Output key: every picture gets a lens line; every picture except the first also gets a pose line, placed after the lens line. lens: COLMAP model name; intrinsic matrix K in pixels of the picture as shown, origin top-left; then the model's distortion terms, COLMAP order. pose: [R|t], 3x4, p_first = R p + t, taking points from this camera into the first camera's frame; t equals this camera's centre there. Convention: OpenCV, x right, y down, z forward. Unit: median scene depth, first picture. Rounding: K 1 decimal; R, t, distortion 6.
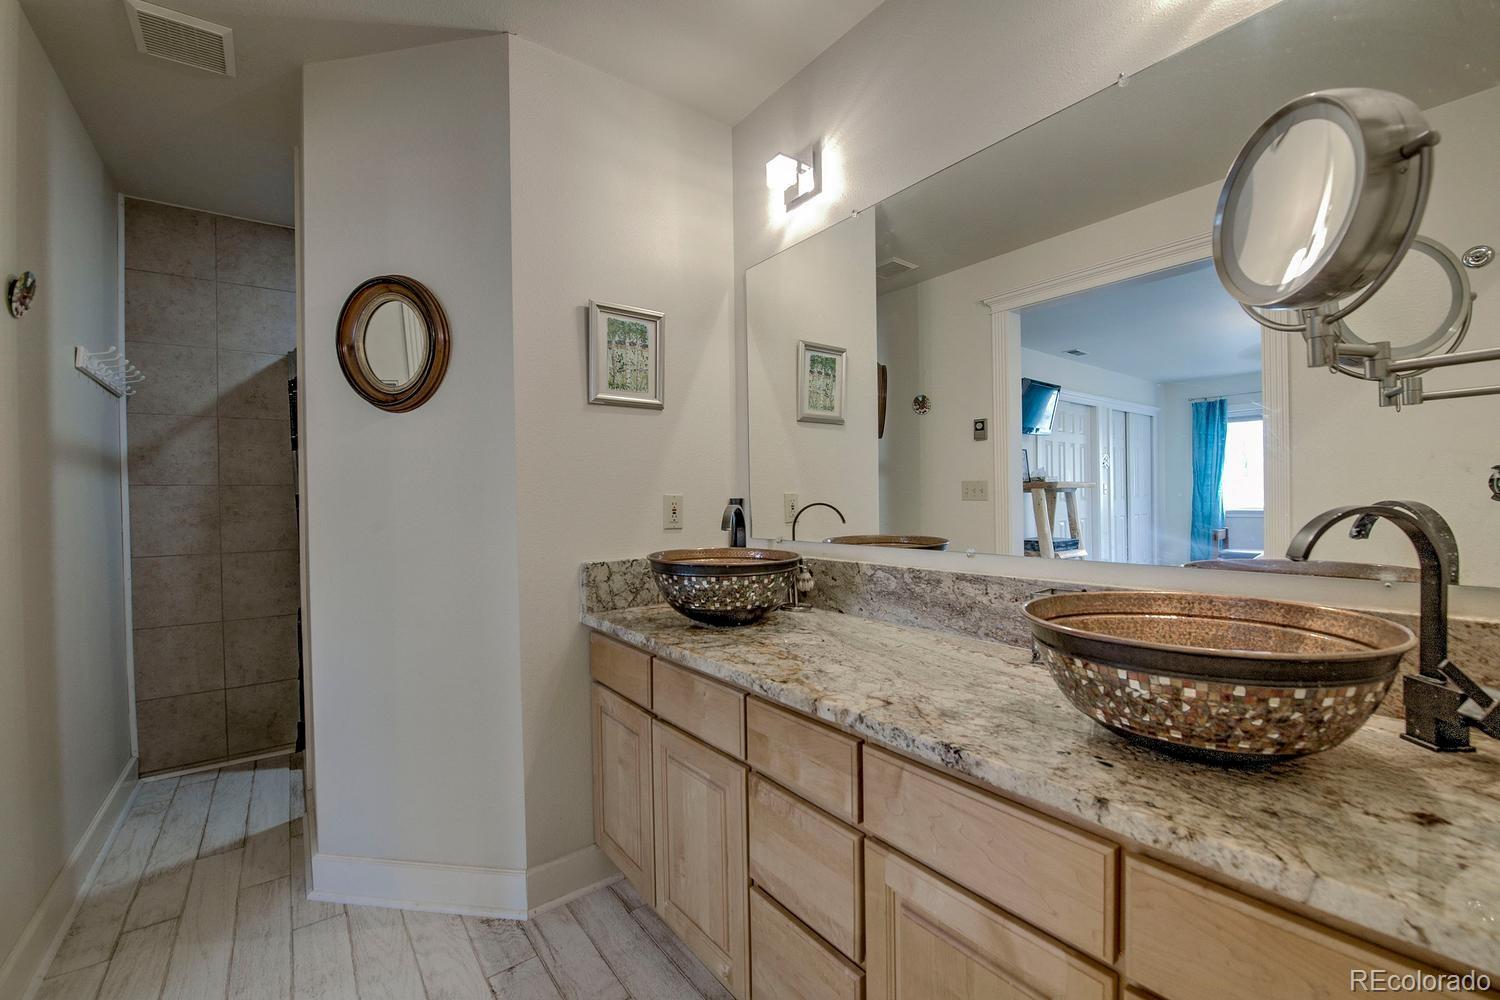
lens RADIAL K [[612.9, 0, 747.0], [0, 612.9, 503.7], [0, 0, 1]] dist [-0.015714, -0.002510]
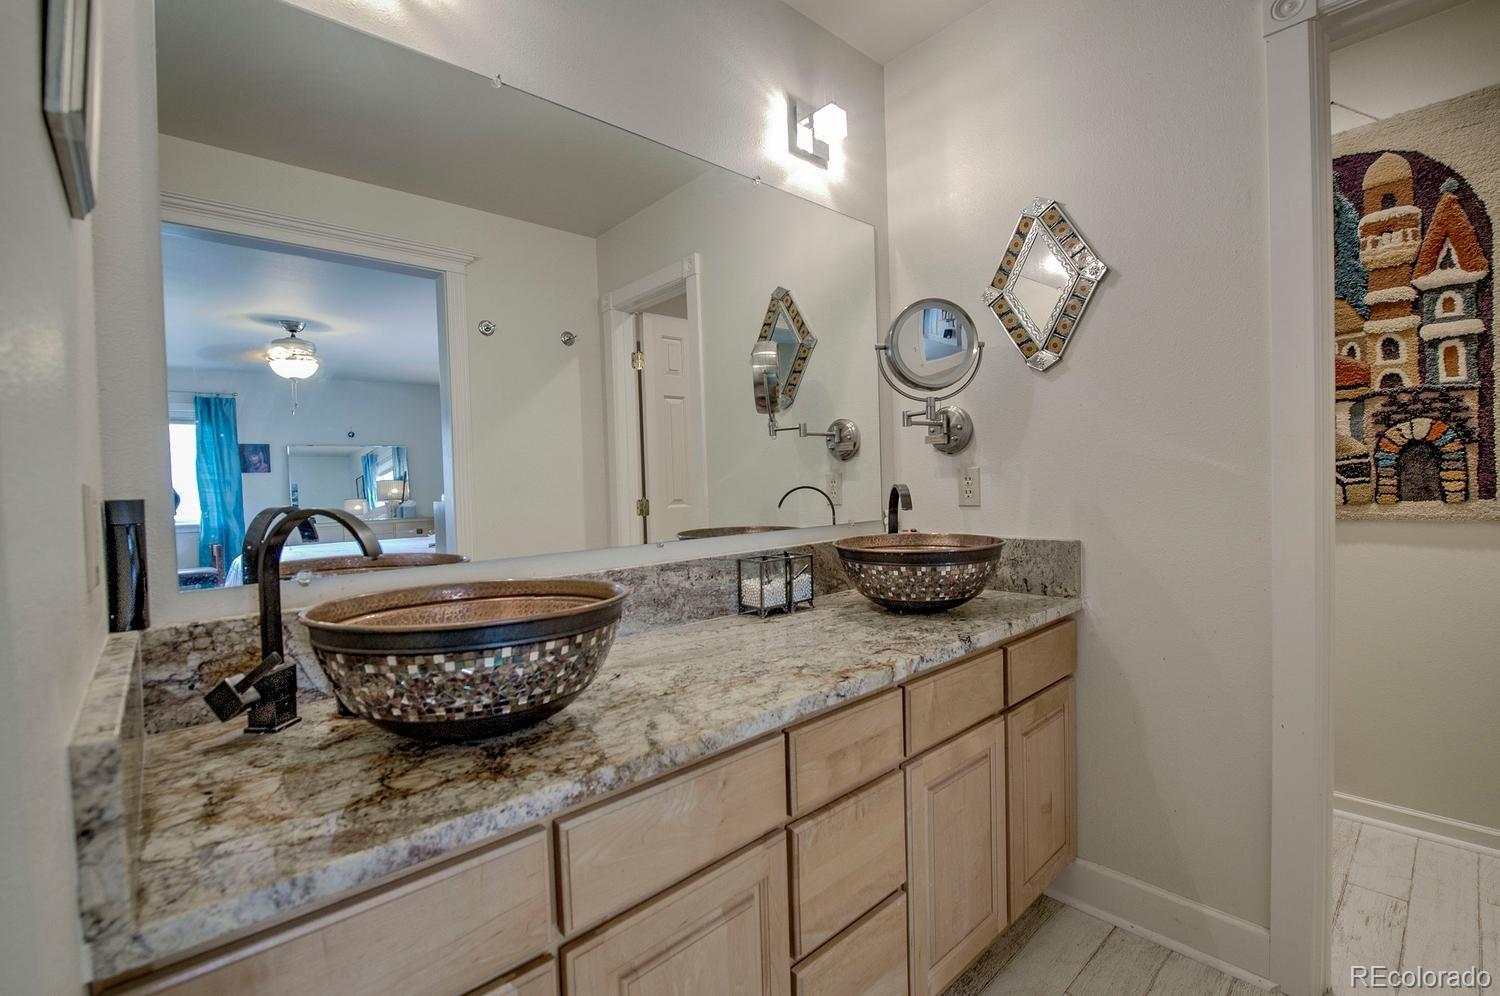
lens RADIAL K [[684.1, 0, 745.7], [0, 684.1, 499.1], [0, 0, 1]] dist [-0.001329, -0.000108]
pose [[-0.108160, -0.007143, 0.994108, -0.899701], [0.038209, 0.999205, 0.011337, 0.003675], [-0.993399, 0.039210, -0.107801, 1.184108]]
